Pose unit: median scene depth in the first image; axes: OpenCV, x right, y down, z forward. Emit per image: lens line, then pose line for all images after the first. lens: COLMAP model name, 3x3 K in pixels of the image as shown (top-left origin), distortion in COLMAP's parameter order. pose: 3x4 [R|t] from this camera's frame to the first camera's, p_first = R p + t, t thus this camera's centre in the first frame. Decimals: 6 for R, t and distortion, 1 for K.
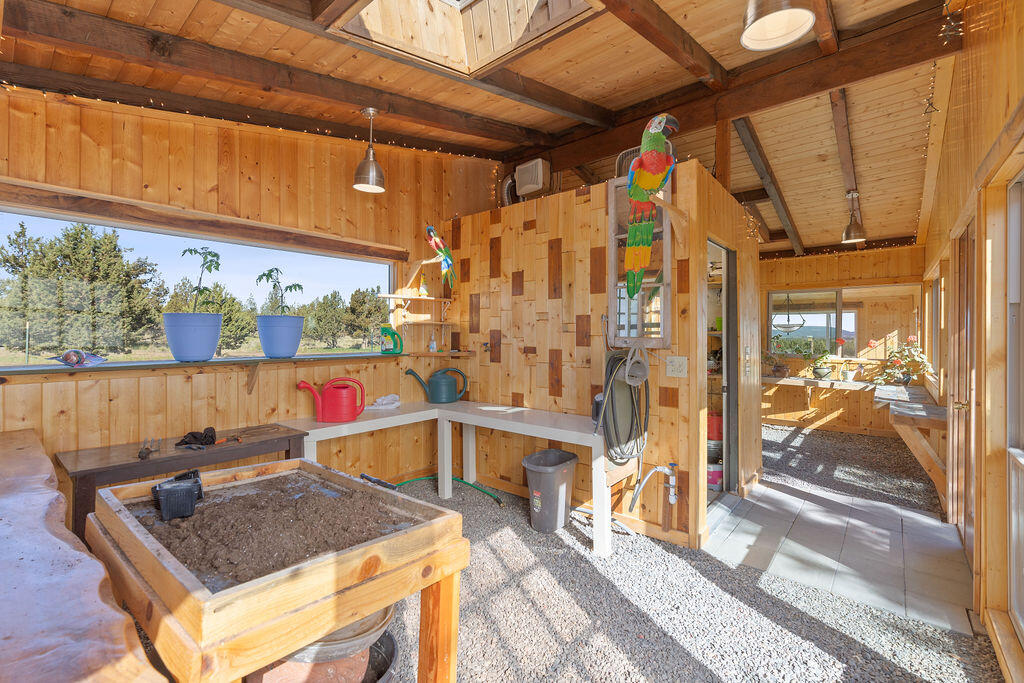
lens RADIAL K [[448.5, 0, 510.1], [0, 448.5, 340.9], [0, 0, 1]] dist [0.002928, -0.000175]
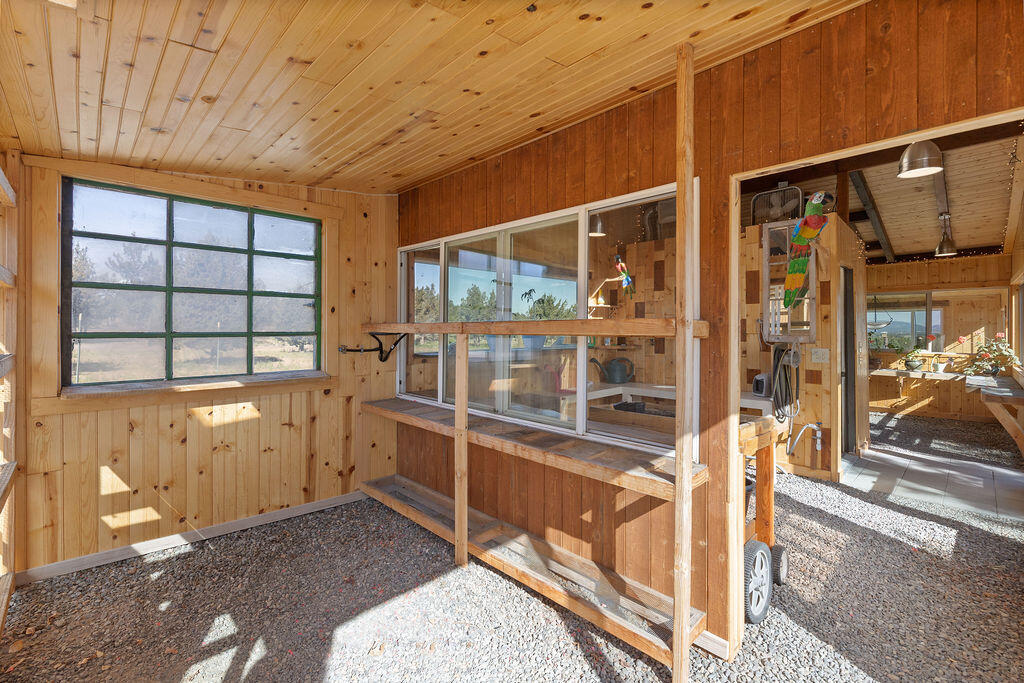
lens RADIAL K [[448.5, 0, 512.0], [0, 448.5, 333.3], [0, 0, 1]] dist [0.002928, -0.000175]
pose [[0.995421, -0.001078, -0.095581, -0.236073], [0.000379, 0.999973, -0.007335, -0.001917], [0.095587, 0.007266, 0.995395, -0.262662]]
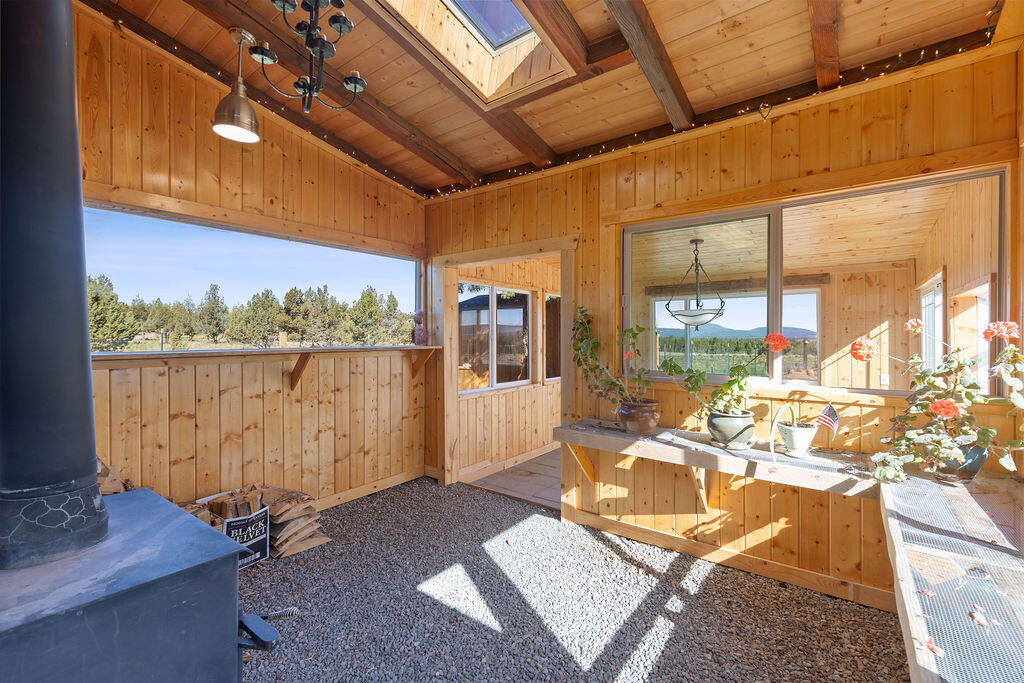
lens RADIAL K [[448.5, 0, 514.0], [0, 448.5, 341.5], [0, 0, 1]] dist [0.002928, -0.000175]
pose [[0.998320, -0.006795, 0.057544, 0.546285], [0.006992, 0.999970, -0.003213, 0.000401], [-0.057521, 0.003610, 0.998338, 0.705839]]
